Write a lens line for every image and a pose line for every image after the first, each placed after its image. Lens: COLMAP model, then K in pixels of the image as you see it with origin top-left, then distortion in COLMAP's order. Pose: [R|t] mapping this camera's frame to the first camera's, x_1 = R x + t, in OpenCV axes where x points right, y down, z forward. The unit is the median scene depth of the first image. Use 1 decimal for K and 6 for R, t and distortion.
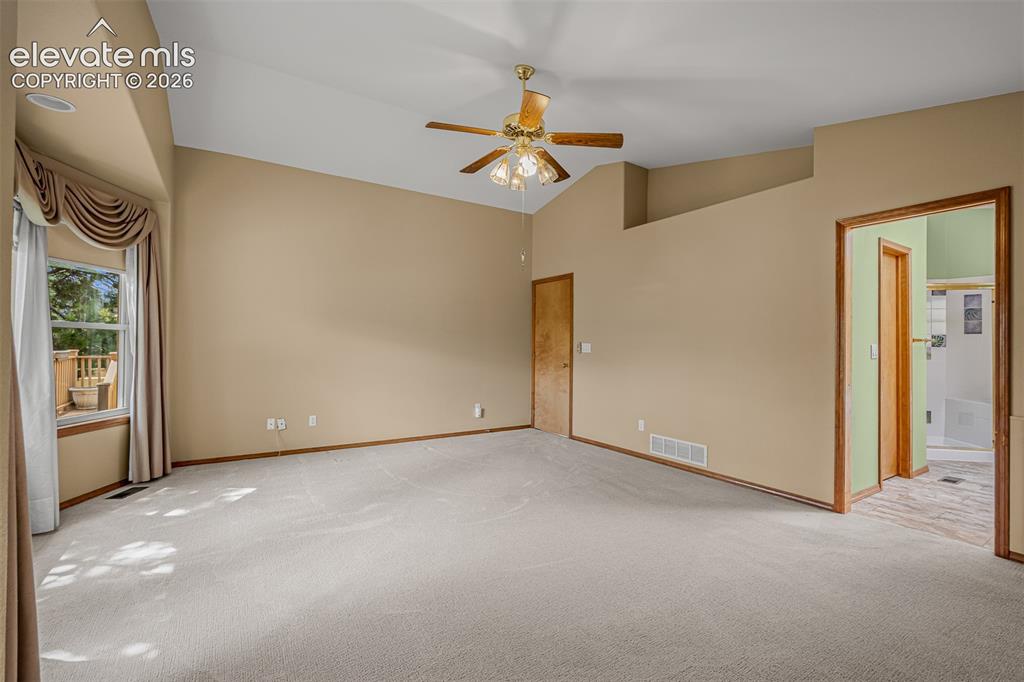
lens RADIAL K [[457.9, 0, 513.8], [0, 457.9, 340.2], [0, 0, 1]] dist [-0.003384, -0.000326]
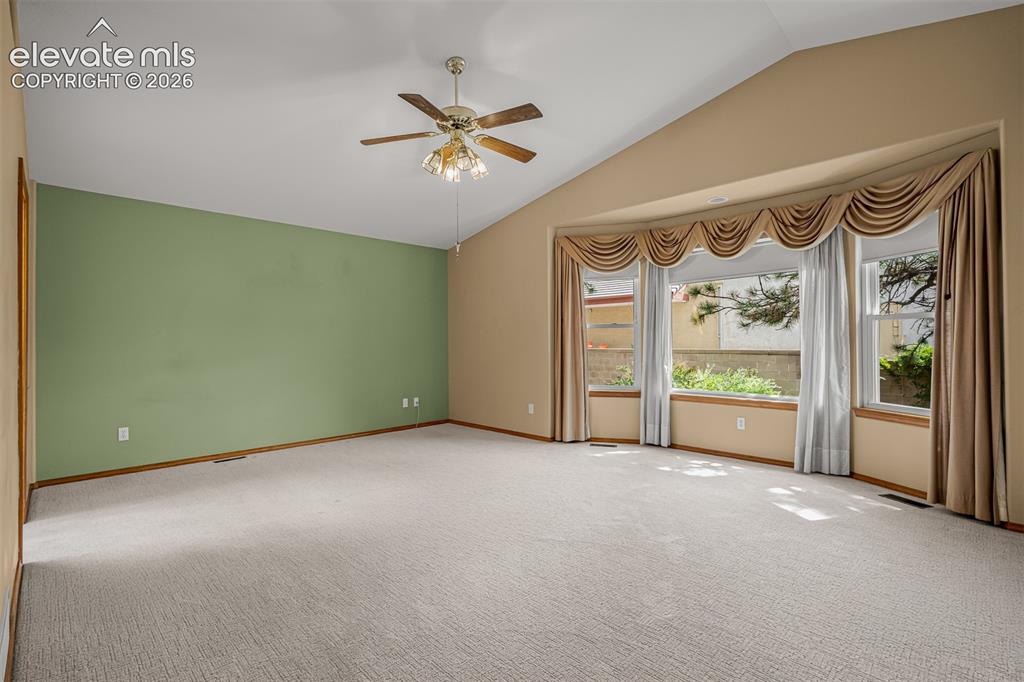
lens RADIAL K [[476.3, 0, 510.5], [0, 476.3, 339.4], [0, 0, 1]] dist [-0.004850, -0.000322]
pose [[-0.980695, -0.000642, -0.195545, 0.090375], [0.001630, 0.999933, -0.011458, 0.027482], [0.195539, -0.011555, -0.980628, 1.703624]]
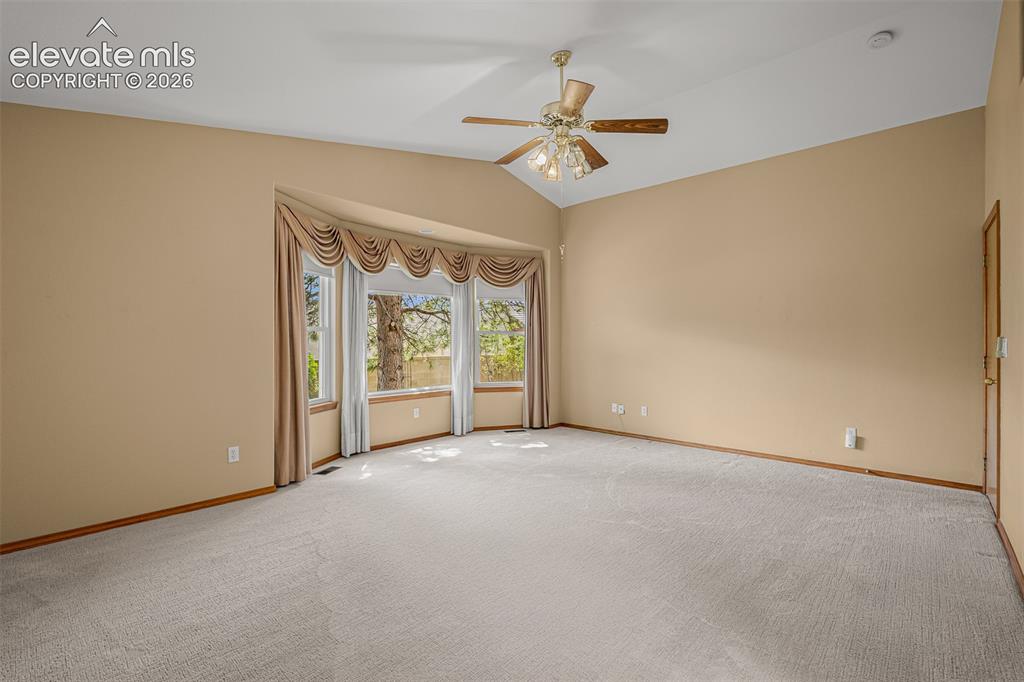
lens RADIAL K [[462.9, 0, 510.7], [0, 462.9, 339.8], [0, 0, 1]] dist [-0.004635, -0.000373]
pose [[0.248043, -0.010117, -0.968696, 0.774341], [0.007569, 0.999935, -0.008506, 0.012392], [0.968719, -0.005222, 0.248104, 0.544044]]
